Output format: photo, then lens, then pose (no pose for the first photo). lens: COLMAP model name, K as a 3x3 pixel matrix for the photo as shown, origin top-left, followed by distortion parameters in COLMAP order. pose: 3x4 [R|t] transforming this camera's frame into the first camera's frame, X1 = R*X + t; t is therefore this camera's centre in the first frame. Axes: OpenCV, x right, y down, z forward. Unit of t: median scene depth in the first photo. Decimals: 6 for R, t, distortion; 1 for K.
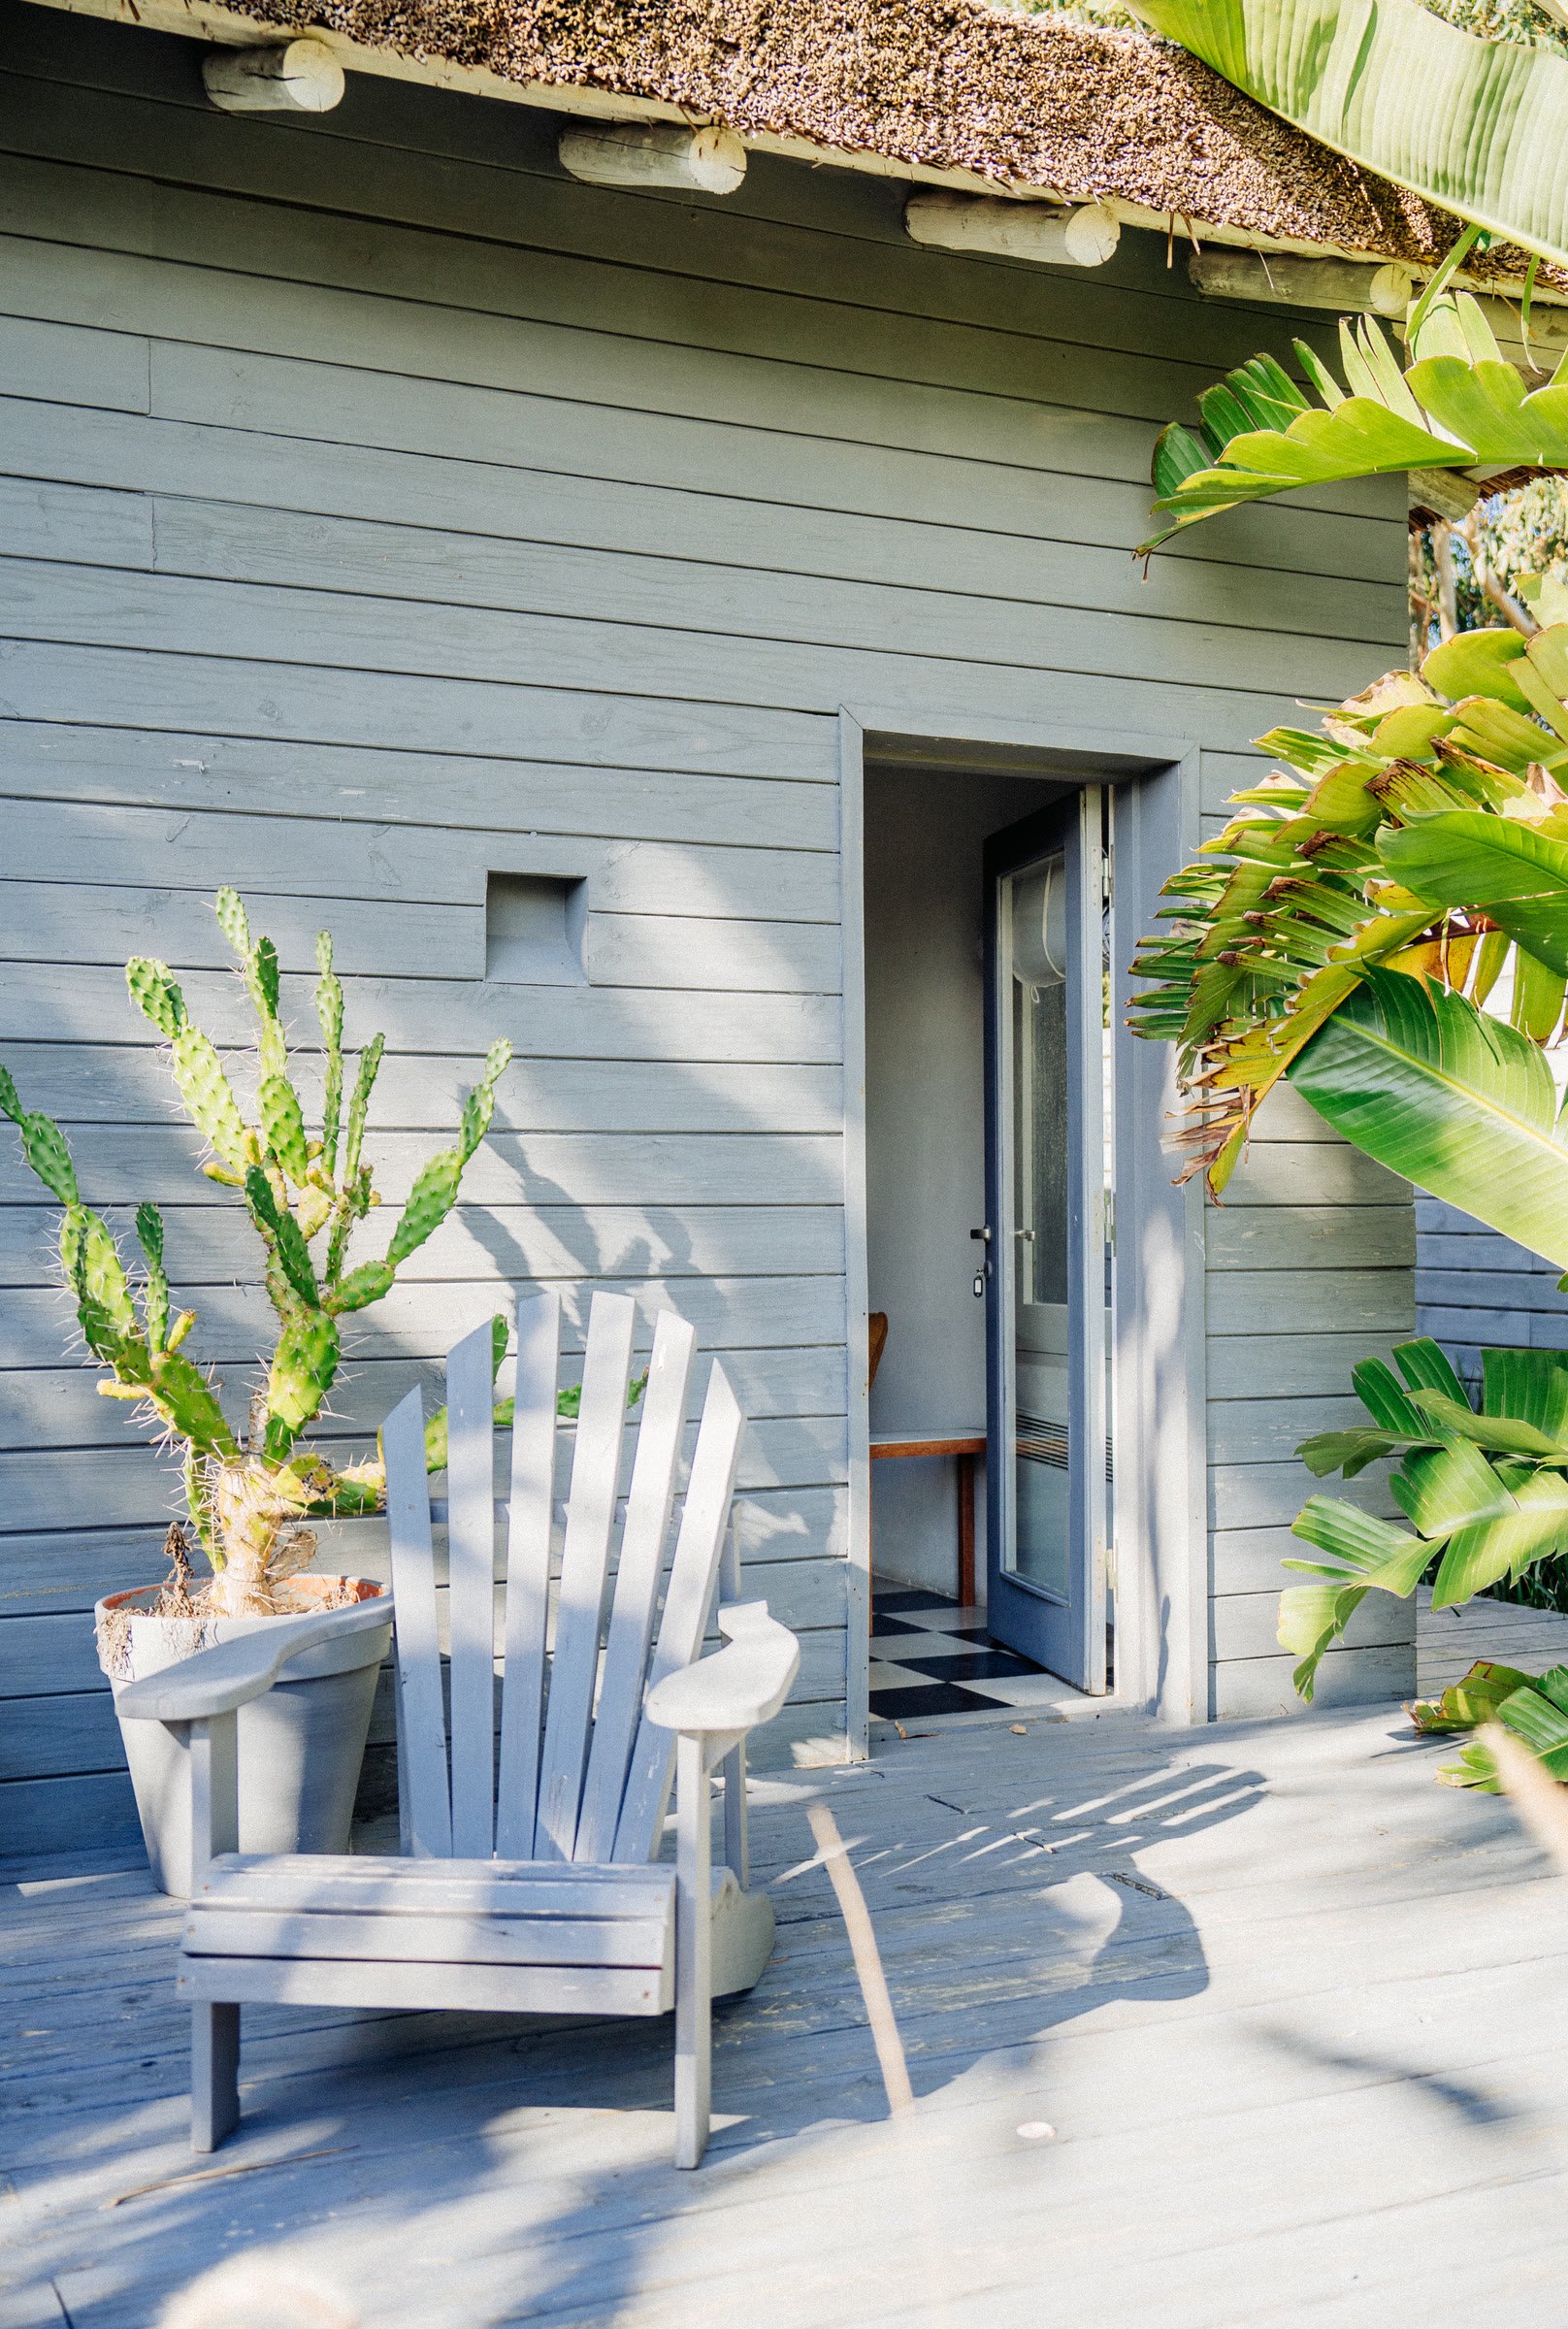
lens RADIAL K [[2499.3, 0, 784.0], [0, 2499.3, 1164.5], [0, 0, 1]] dist [0.005024, 0.002441]
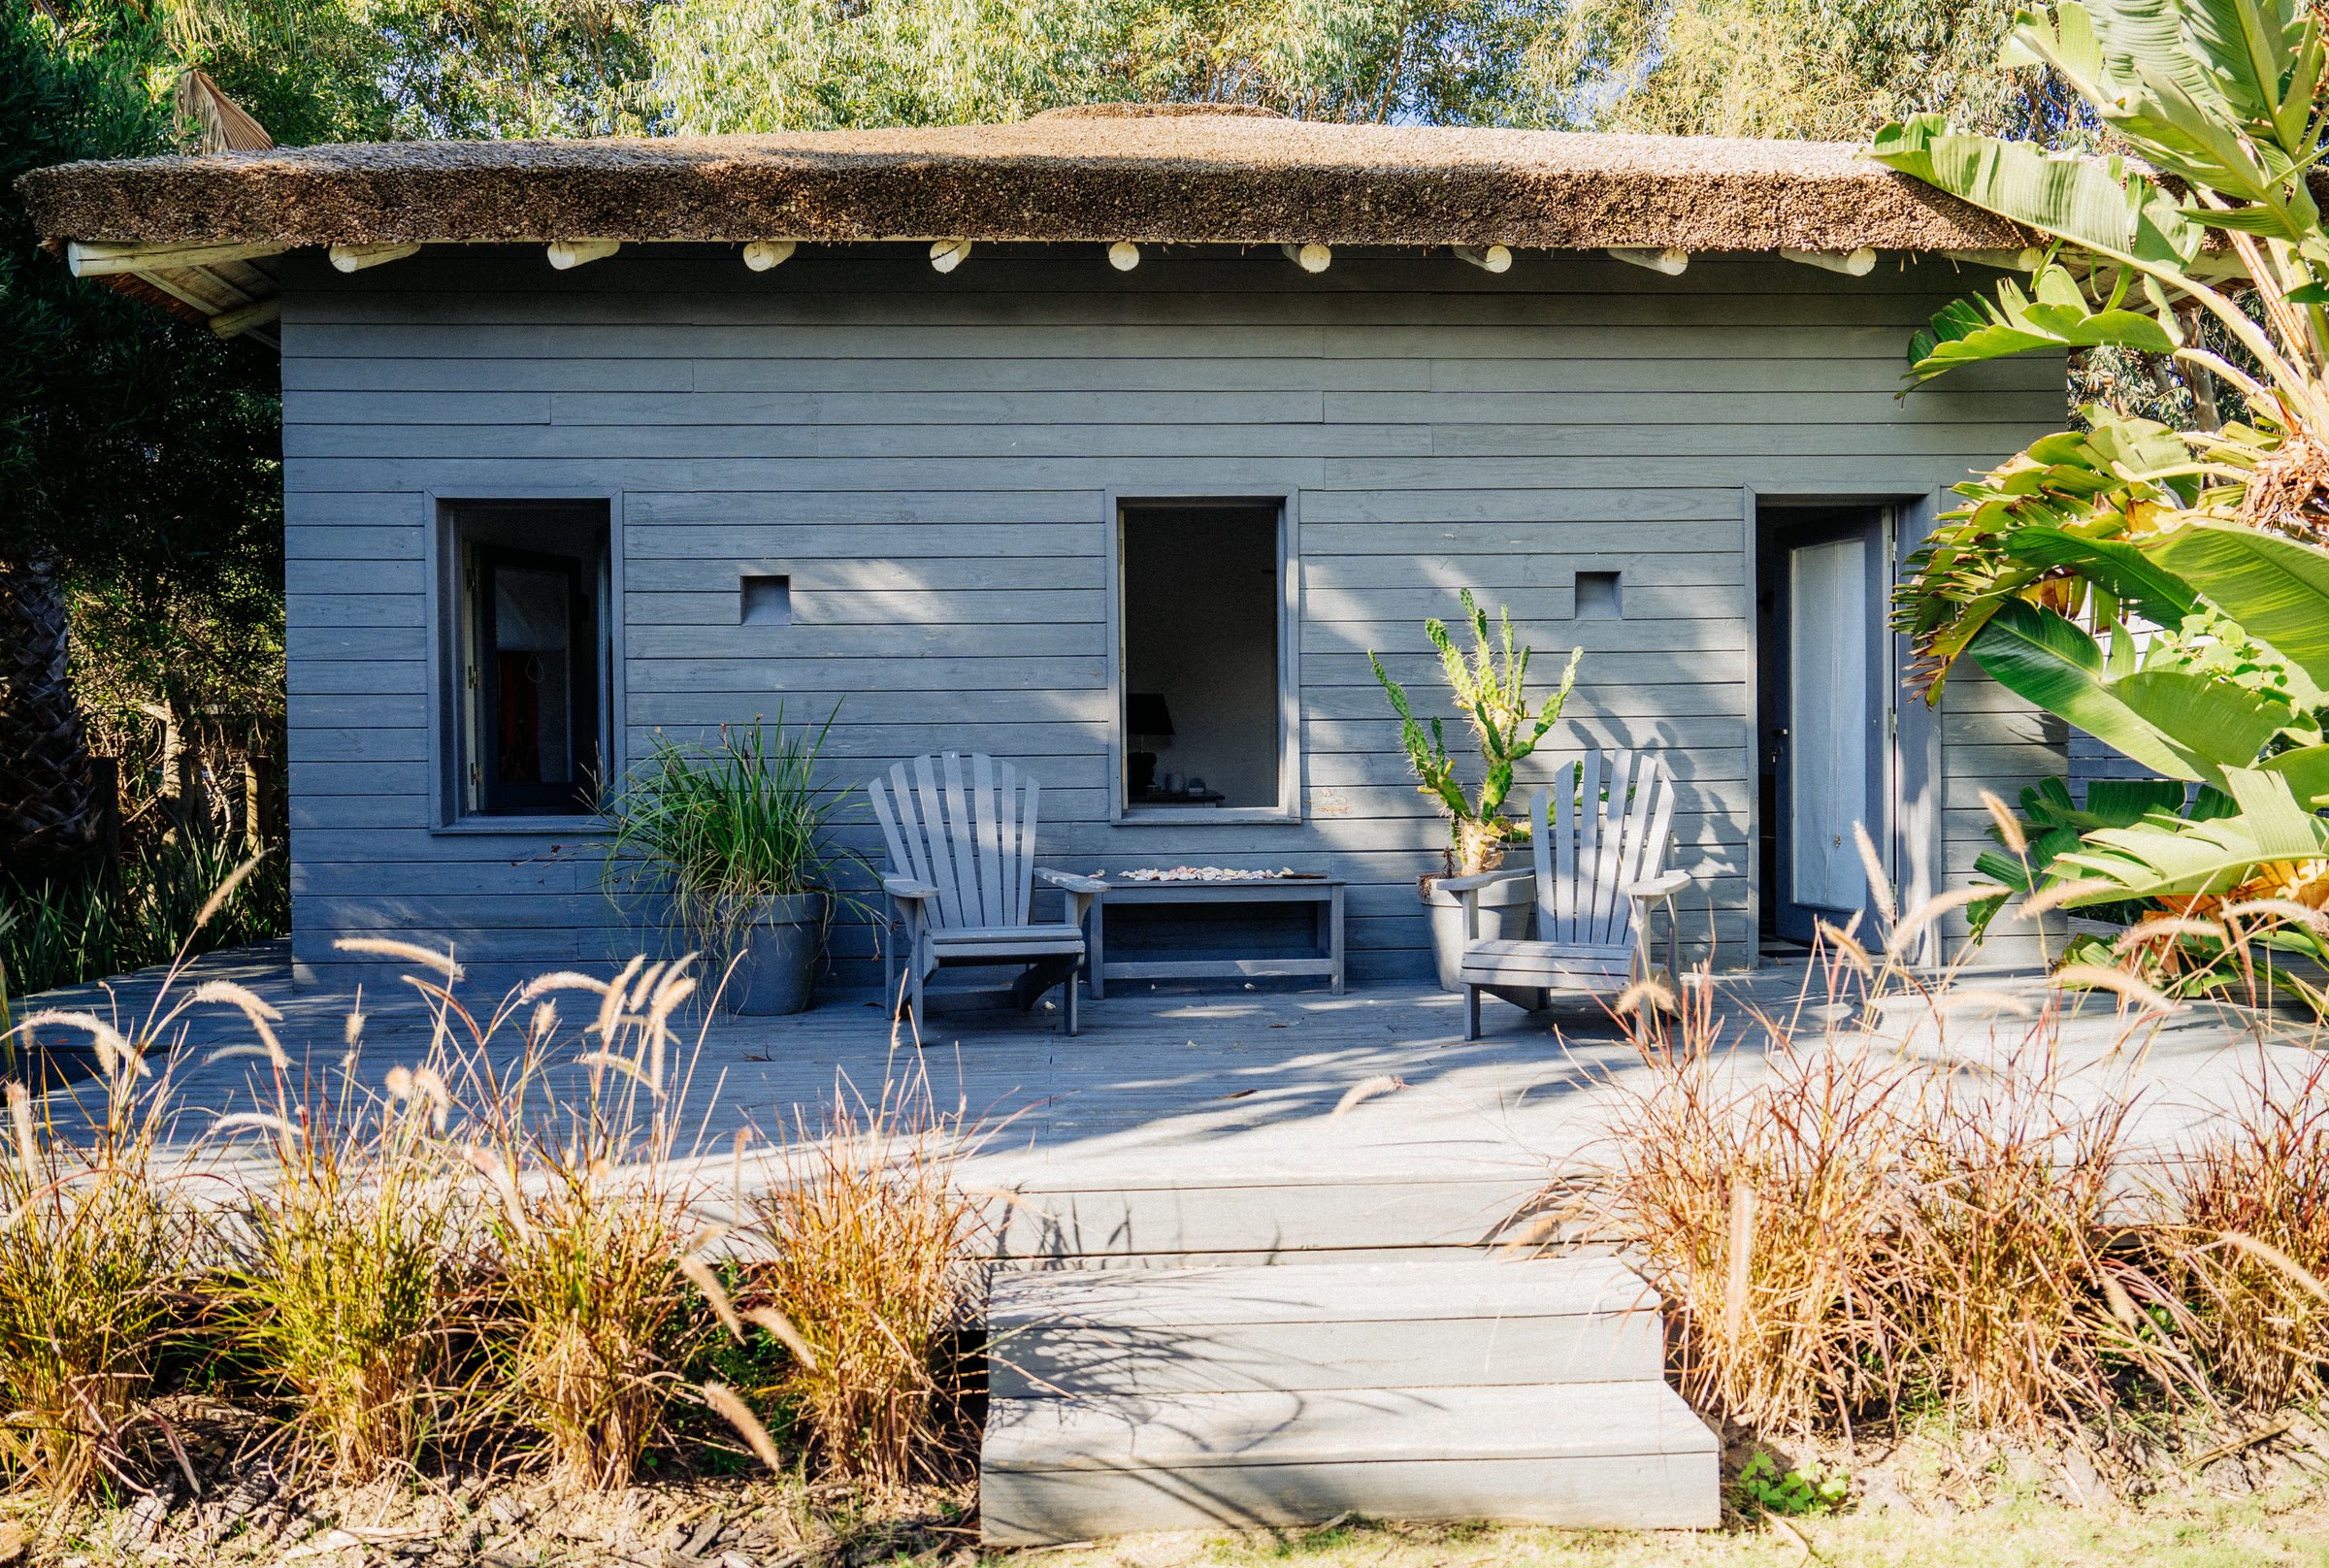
lens RADIAL K [[1627.7, 0, 1164.5], [0, 1627.7, 784.0], [0, 0, 1]] dist [0.012808, 0.002754]
pose [[0.928234, -0.001990, -0.371991, 0.090056], [0.017026, 0.999165, 0.037140, 0.015746], [0.371607, -0.040809, 0.927493, -0.554533]]
